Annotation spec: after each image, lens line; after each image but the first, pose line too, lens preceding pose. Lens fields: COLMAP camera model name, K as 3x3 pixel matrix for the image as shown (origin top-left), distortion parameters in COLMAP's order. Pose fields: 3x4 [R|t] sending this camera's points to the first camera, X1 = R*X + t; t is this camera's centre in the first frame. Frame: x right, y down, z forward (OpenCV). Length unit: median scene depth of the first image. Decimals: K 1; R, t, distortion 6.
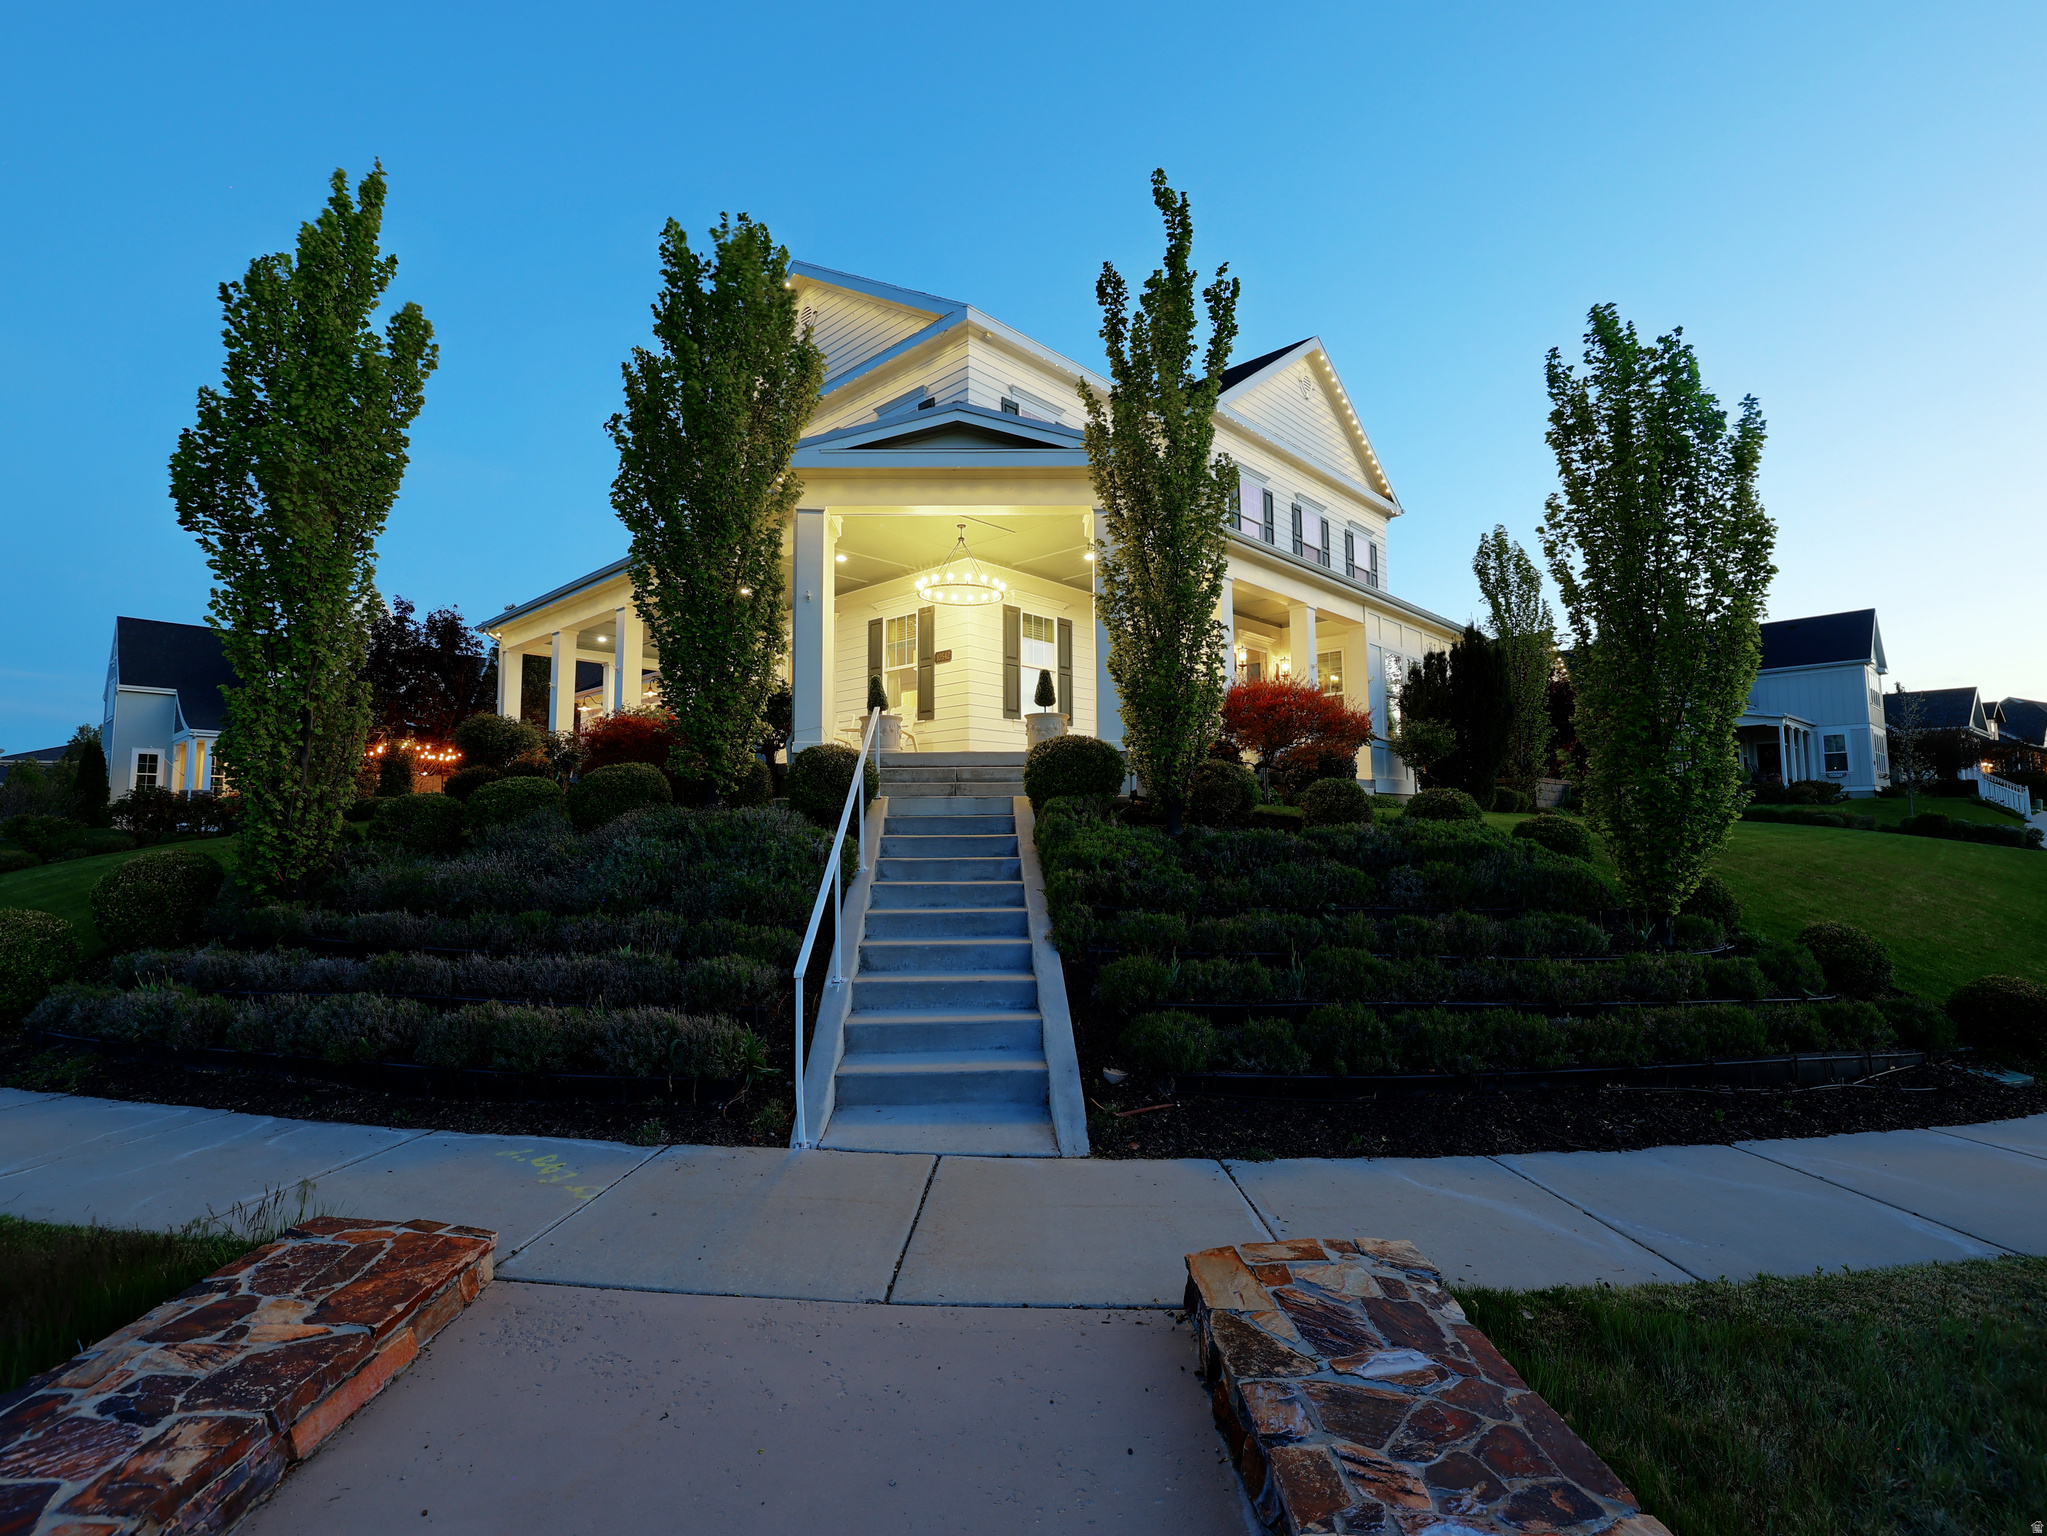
lens RADIAL K [[967.5, 0, 1023.9], [0, 967.5, 749.8], [0, 0, 1]] dist [-0.002610, -0.000147]
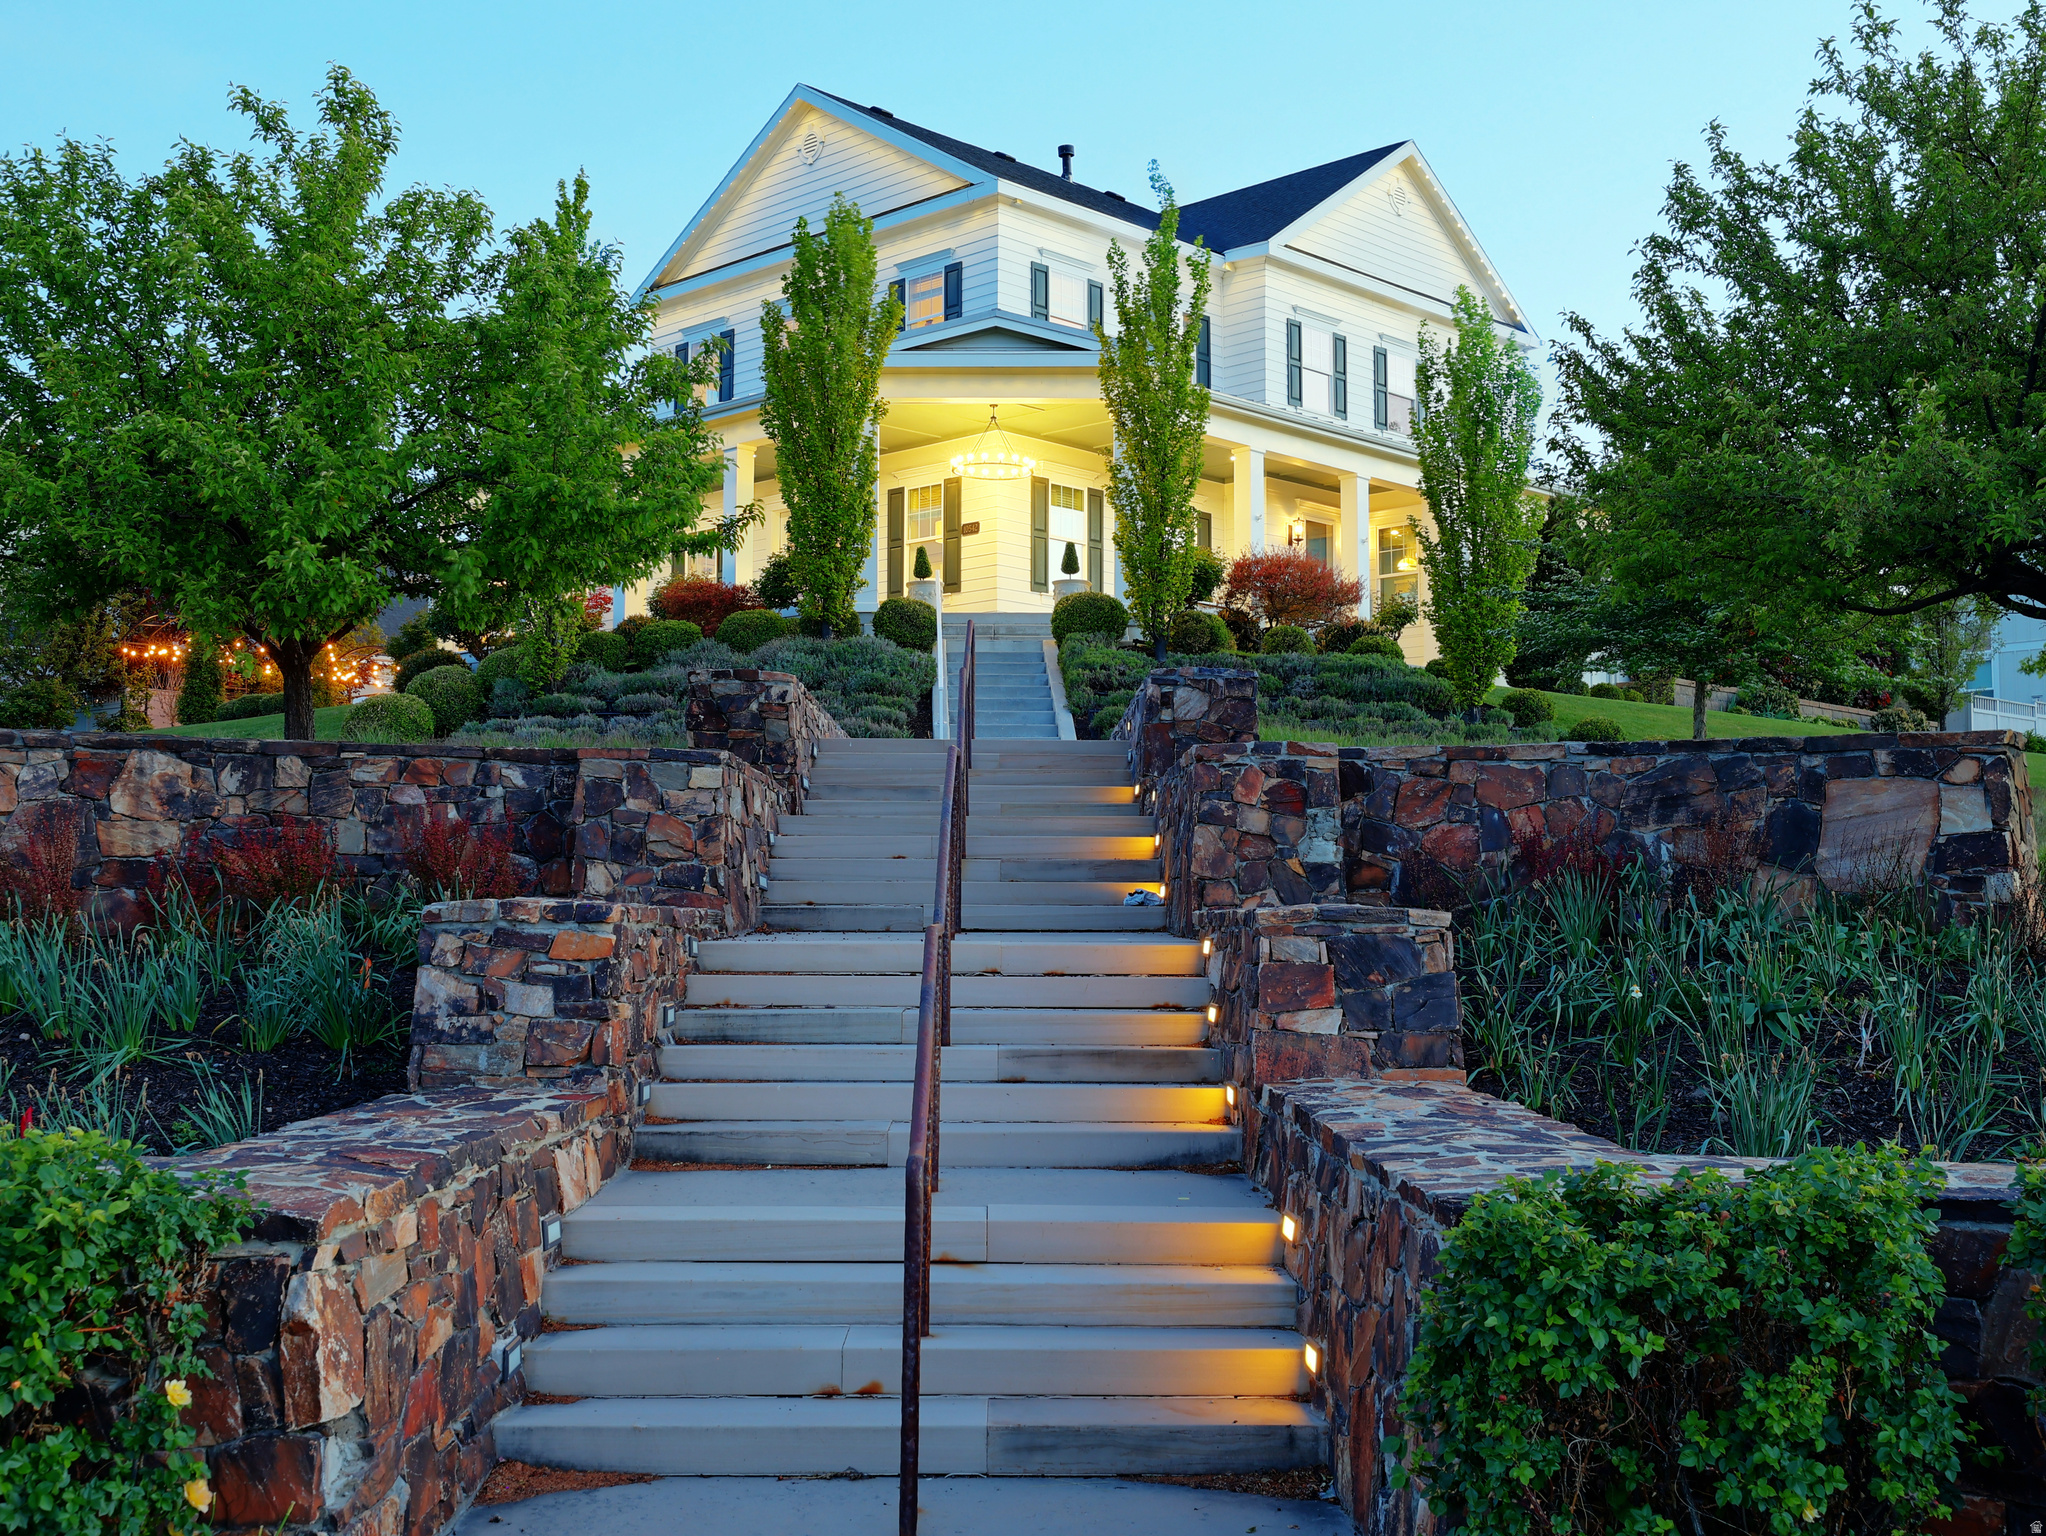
lens RADIAL K [[2314.5, 0, 1023.0], [0, 2314.5, 768.0], [0, 0, 1]] dist [-0.059330, -0.002239]
pose [[0.999875, 0.007778, -0.013768, 0.004686], [-0.007601, 0.999889, 0.012808, 0.122560], [0.013866, -0.012702, 0.999823, -1.422105]]
